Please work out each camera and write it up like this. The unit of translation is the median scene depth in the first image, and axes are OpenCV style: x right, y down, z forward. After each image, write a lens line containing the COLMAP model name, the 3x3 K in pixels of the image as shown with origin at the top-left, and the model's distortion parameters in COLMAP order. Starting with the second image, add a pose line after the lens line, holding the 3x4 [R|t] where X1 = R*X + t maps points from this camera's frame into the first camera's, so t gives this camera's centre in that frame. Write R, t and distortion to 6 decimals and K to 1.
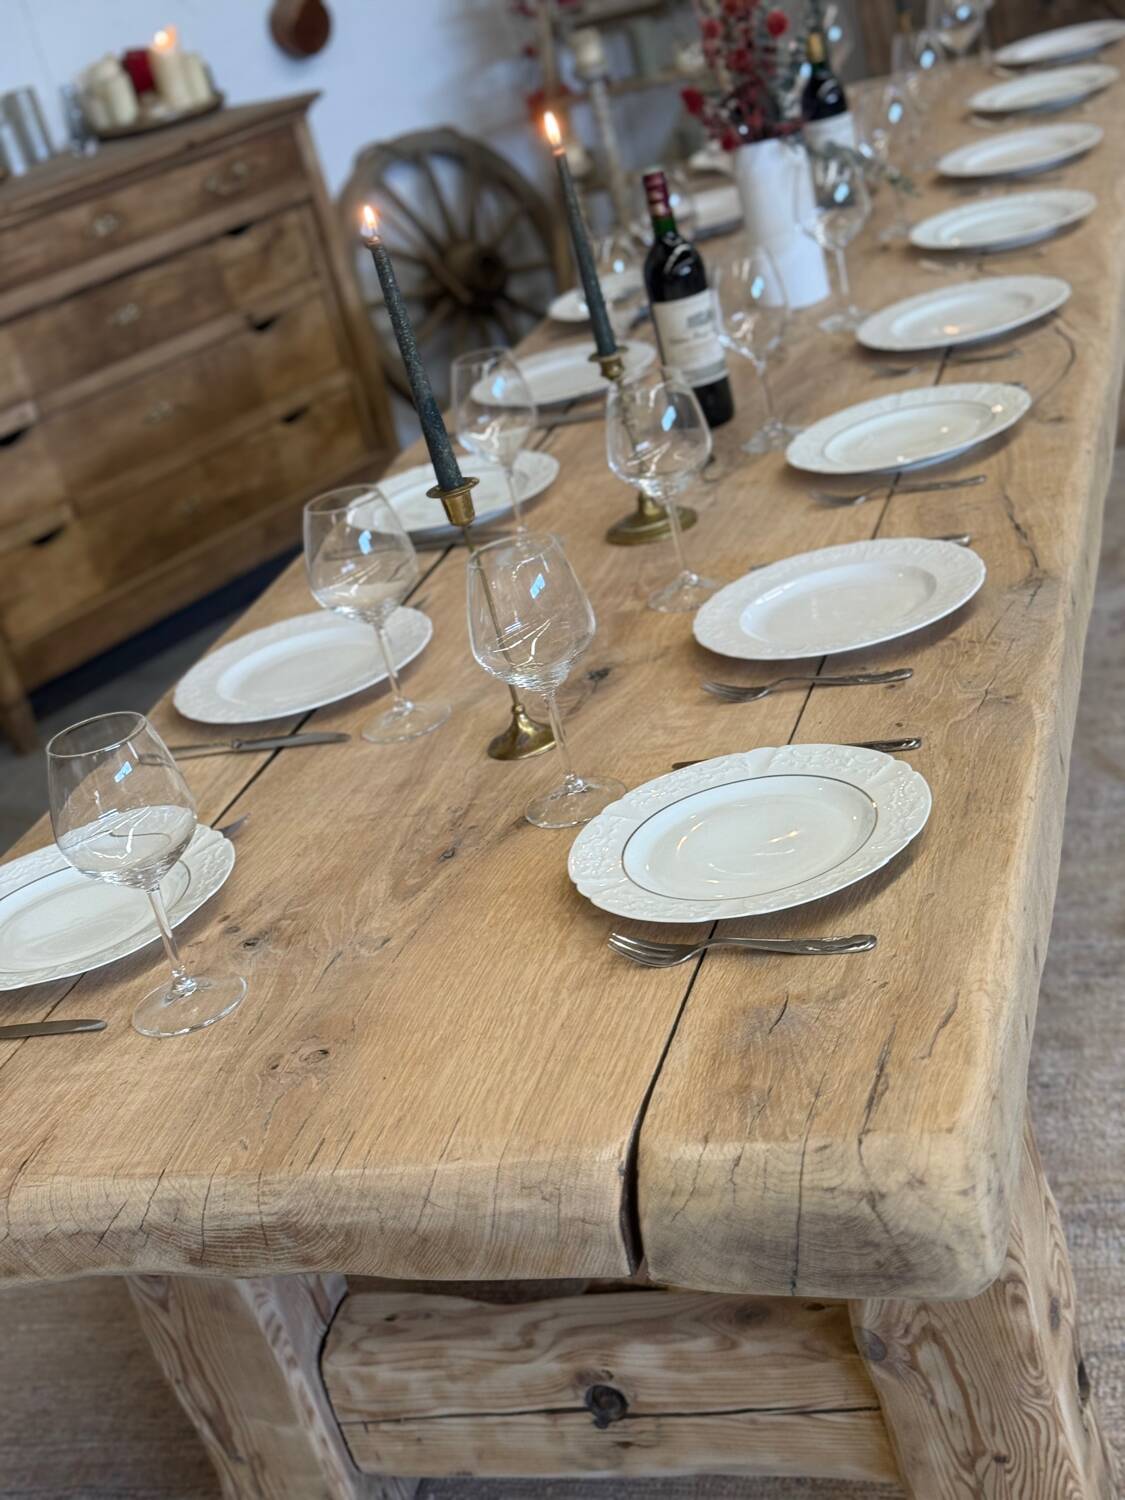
lens RADIAL K [[2113.5, 0, 541.0], [0, 2113.5, 747.4], [0, 0, 1]] dist [0.118118, 0.000000]
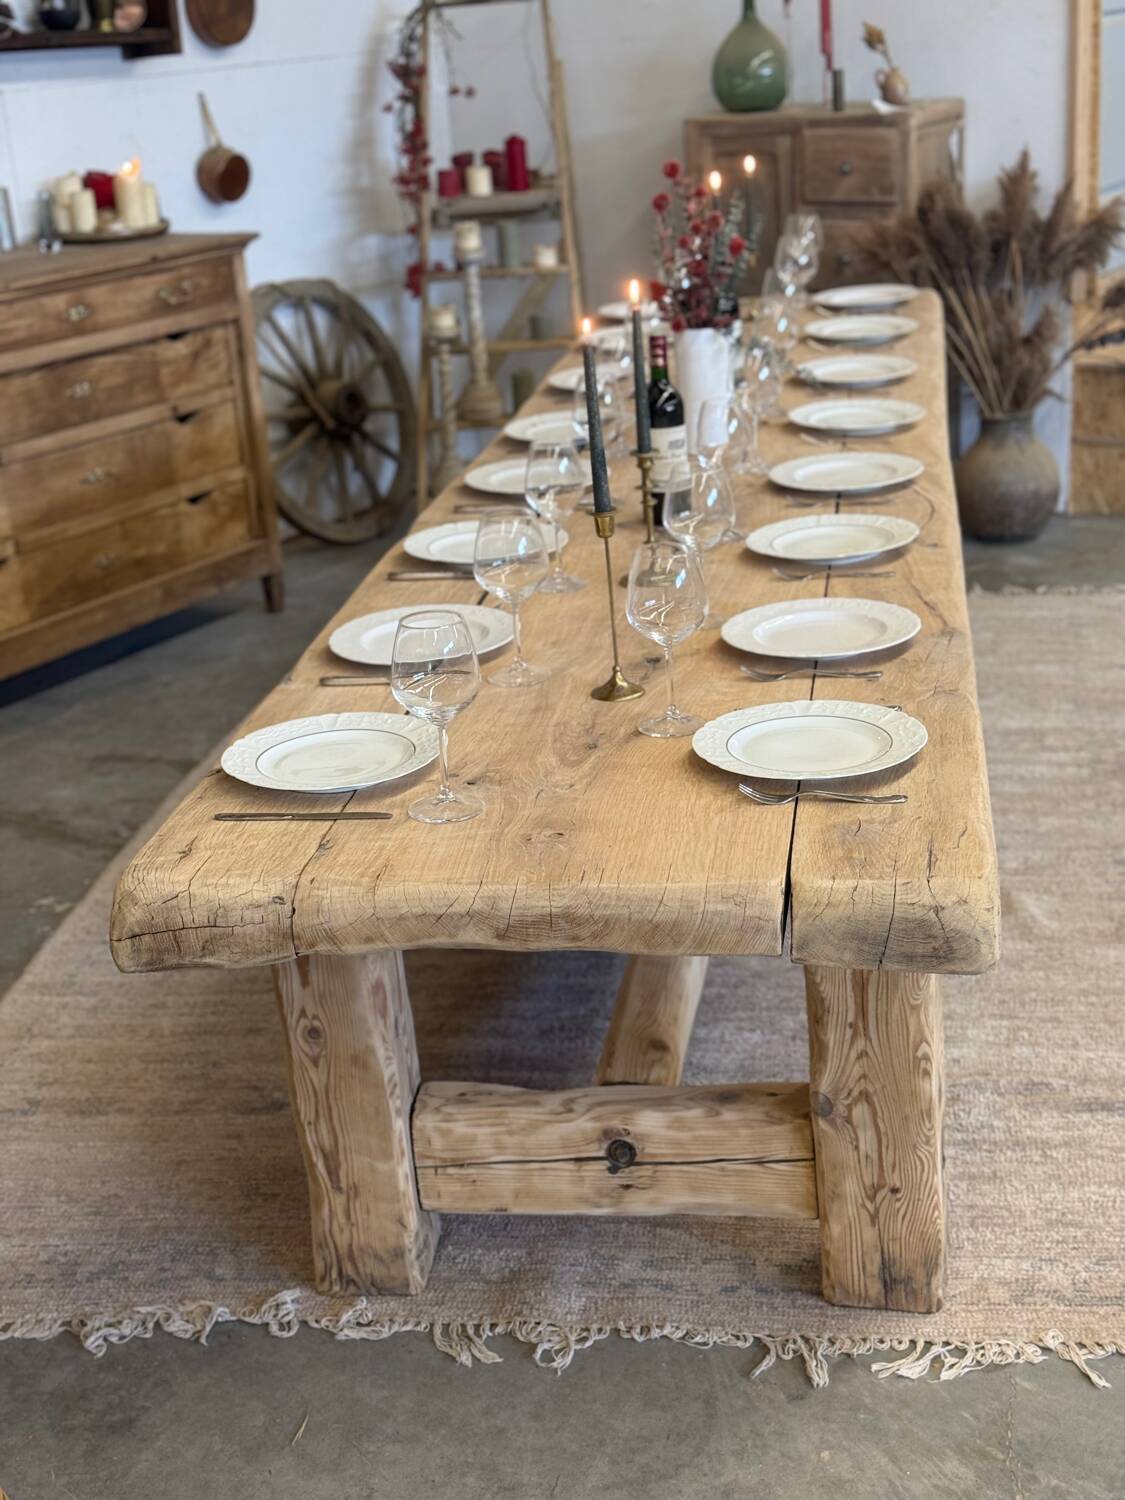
lens RADIAL K [[2113.5, 0, 560.4], [0, 2113.5, 740.7], [0, 0, 1]] dist [0.118118, 0.000000]
pose [[0.975783, 0.121177, 0.182108, -0.298097], [-0.104511, 0.989632, -0.098519, 0.172781], [-0.192159, 0.077101, 0.978331, -0.408305]]
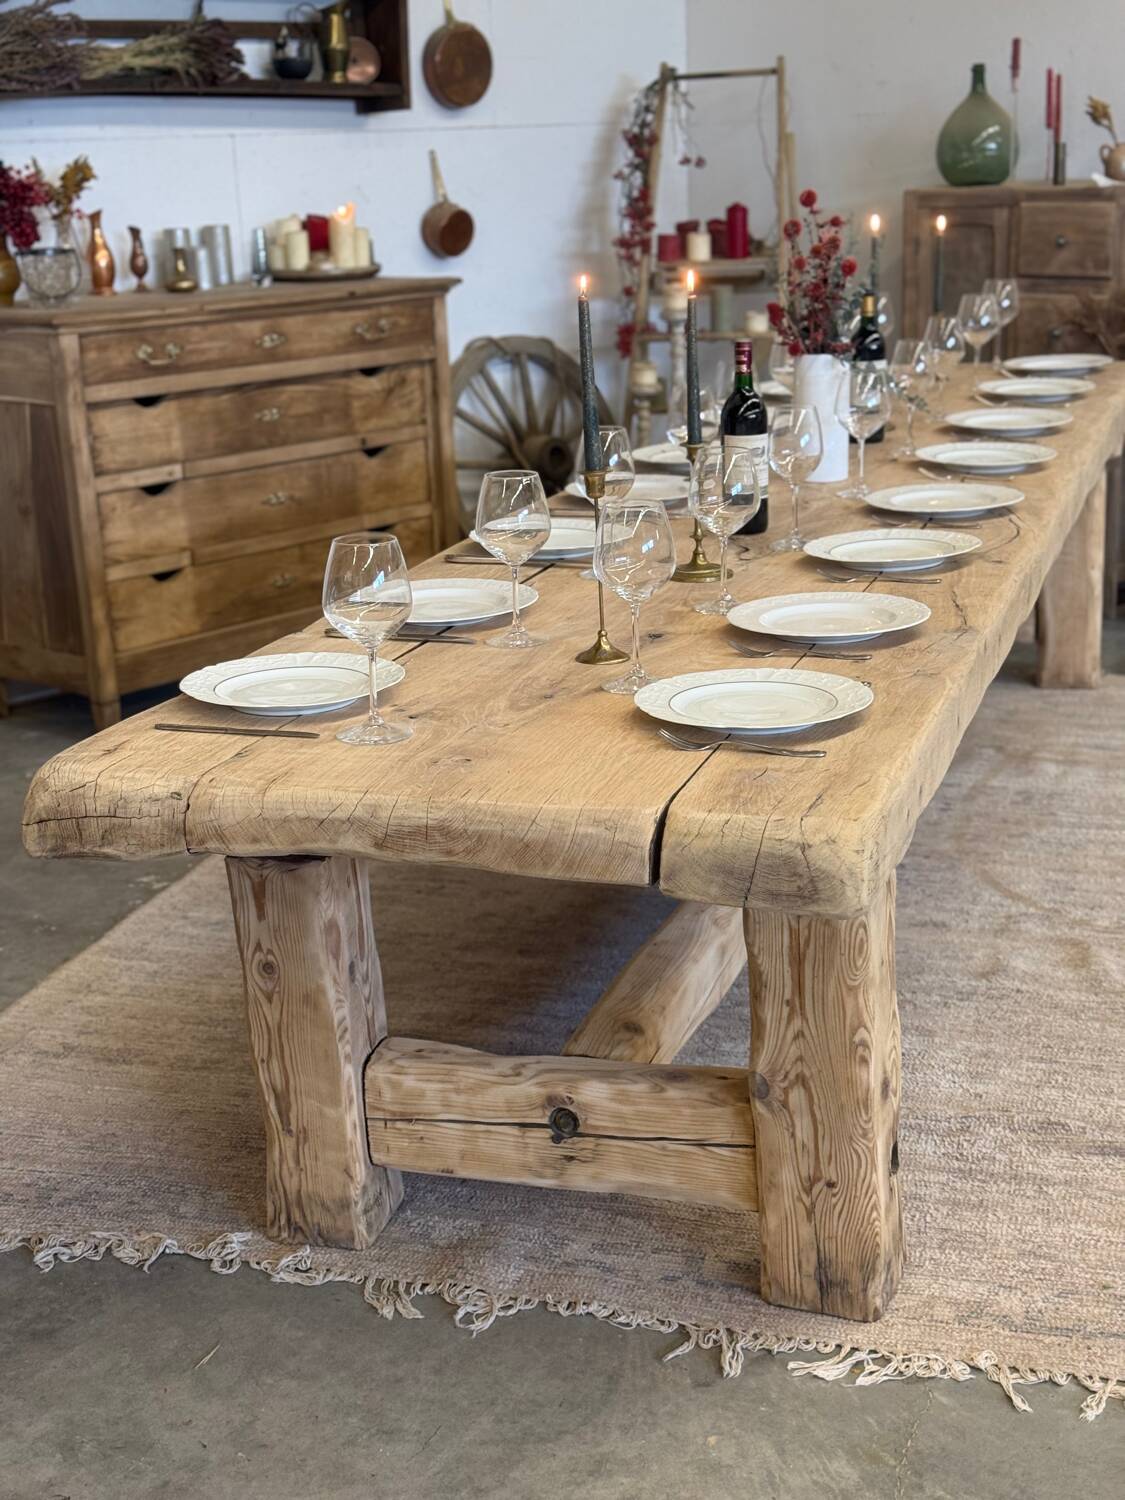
lens RADIAL K [[2113.5, 0, 552.4], [0, 2113.5, 743.5], [0, 0, 1]] dist [0.118118, 0.000000]
pose [[0.978182, 0.206595, 0.021892, -0.058599], [-0.202017, 0.970472, -0.131807, 0.244688], [-0.048476, 0.124509, 0.991034, -0.418427]]
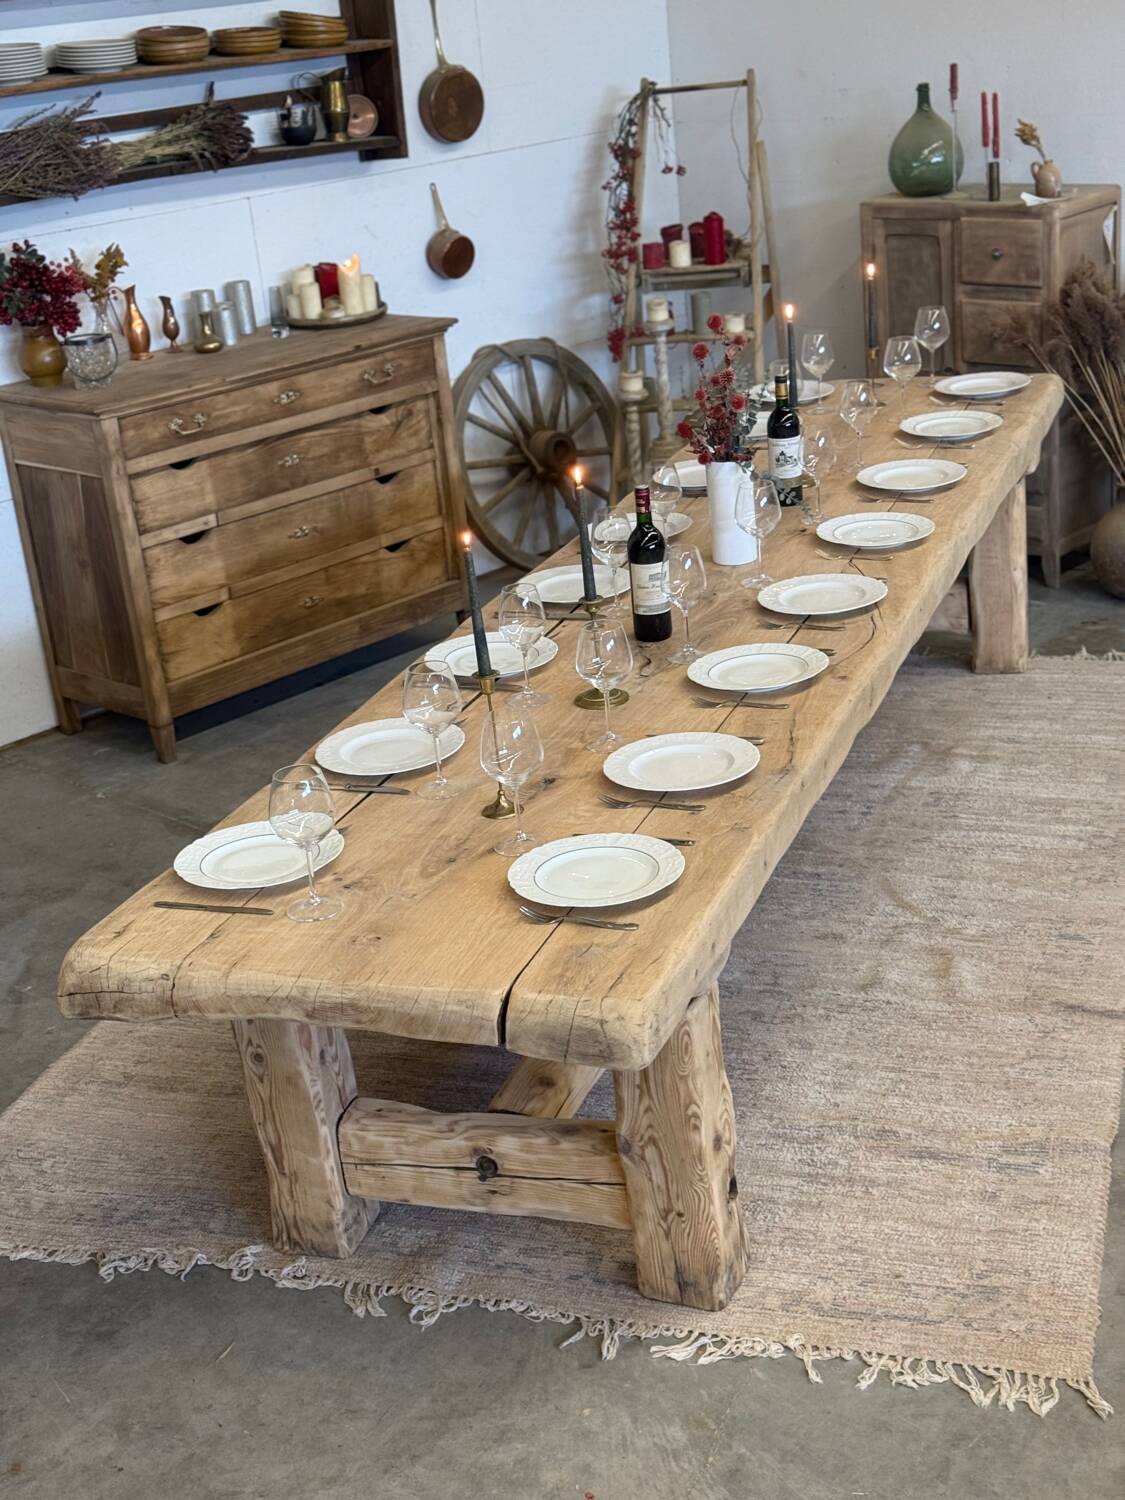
lens RADIAL K [[2113.5, 0, 577.0], [0, 2113.5, 742.2], [0, 0, 1]] dist [0.118118, 0.000000]
pose [[0.986483, 0.163845, -0.002555, 0.051340], [-0.163823, 0.985749, -0.038227, -0.001584], [-0.003744, 0.038129, 0.999266, -0.855743]]
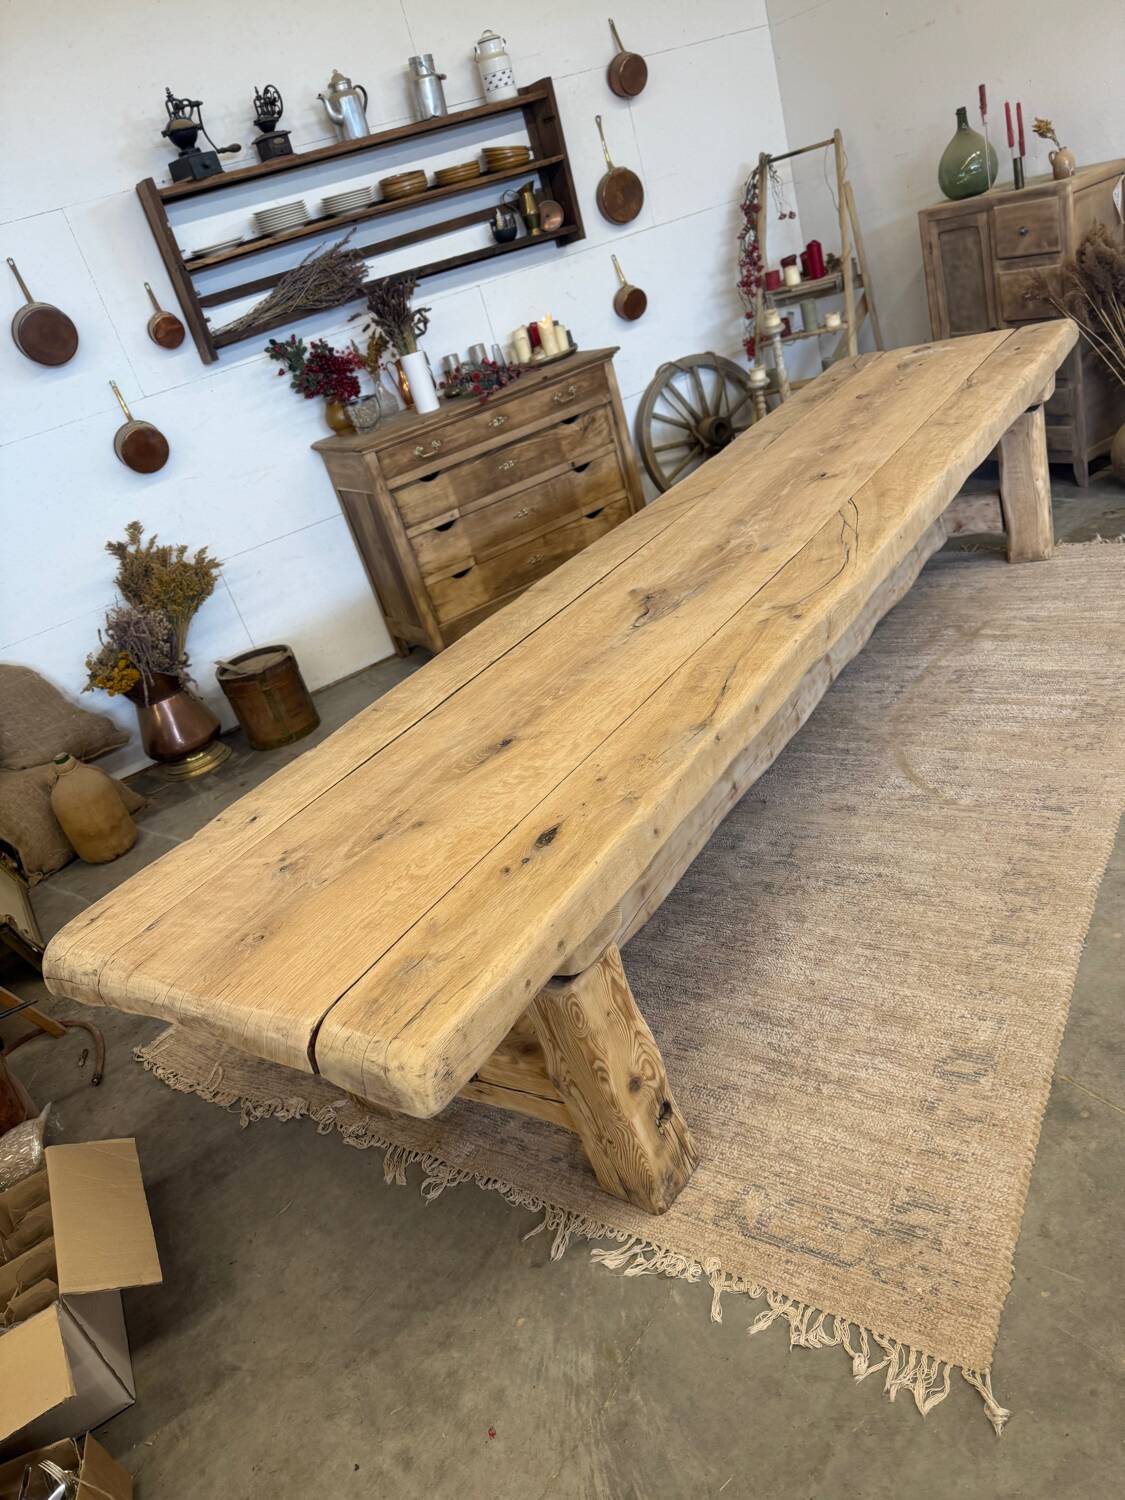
lens RADIAL K [[1064.7, 0, 557.7], [0, 1064.7, 750.3], [0, 0, 1]] dist [0.056765, -0.081089]
pose [[0.956767, 0.114615, -0.267319, 0.368705], [-0.079186, 0.987012, 0.139772, -0.183096], [0.279867, -0.112562, 0.953417, 0.004939]]
